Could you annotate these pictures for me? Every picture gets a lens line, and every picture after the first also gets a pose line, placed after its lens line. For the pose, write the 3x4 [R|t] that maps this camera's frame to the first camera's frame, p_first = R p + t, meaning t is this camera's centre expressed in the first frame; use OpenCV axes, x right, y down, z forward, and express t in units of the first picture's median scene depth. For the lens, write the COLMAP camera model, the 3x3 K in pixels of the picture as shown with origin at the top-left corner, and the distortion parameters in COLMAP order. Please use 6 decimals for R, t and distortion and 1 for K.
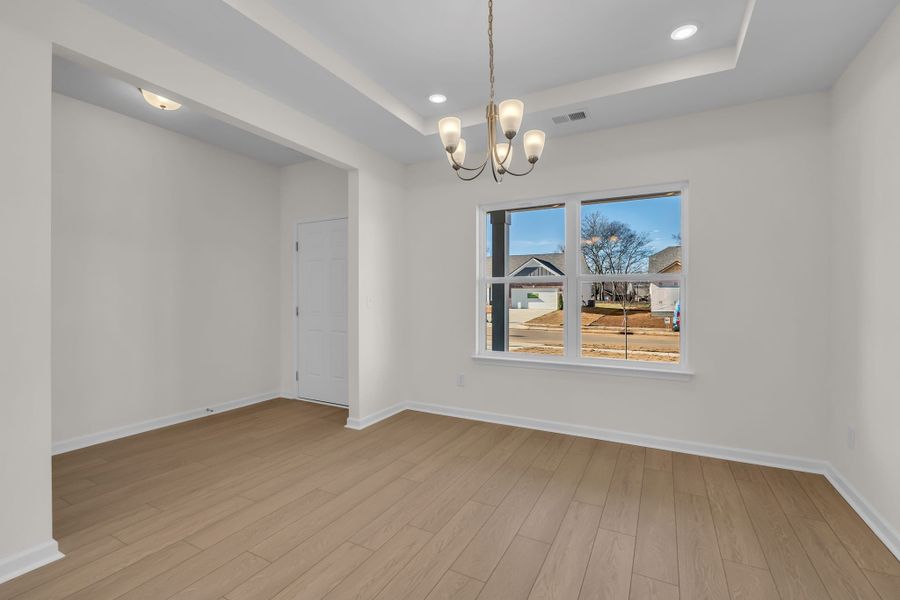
lens RADIAL K [[394.1, 0, 445.0], [0, 394.1, 297.3], [0, 0, 1]] dist [0.000728, 0.000002]
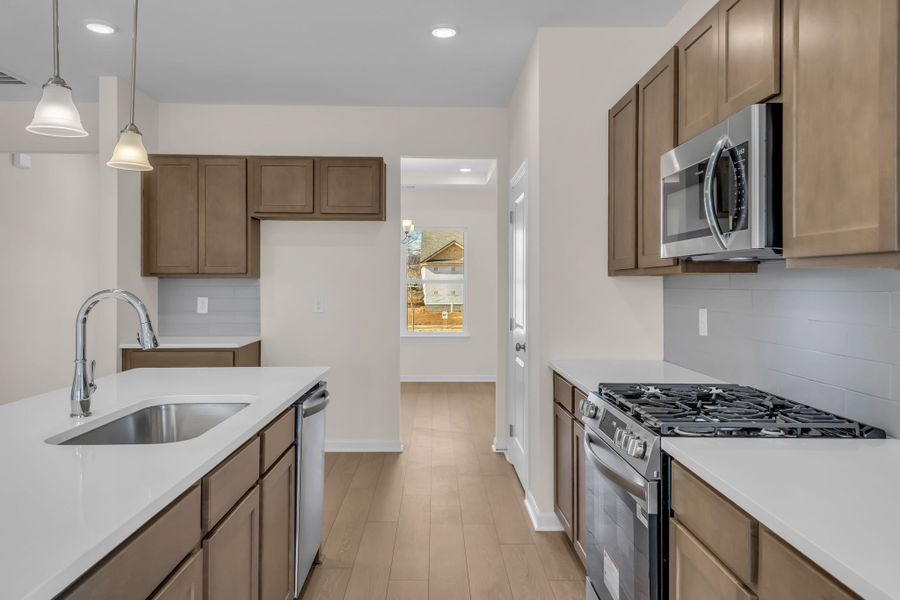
lens RADIAL K [[652.5, 0, 452.9], [0, 652.5, 288.7], [0, 0, 1]] dist [0.004271, 0.000168]
pose [[0.861049, -0.001042, 0.508521, -0.093757], [-0.002903, 0.999972, 0.006964, -0.005080], [-0.508514, -0.007473, 0.861021, -0.149198]]
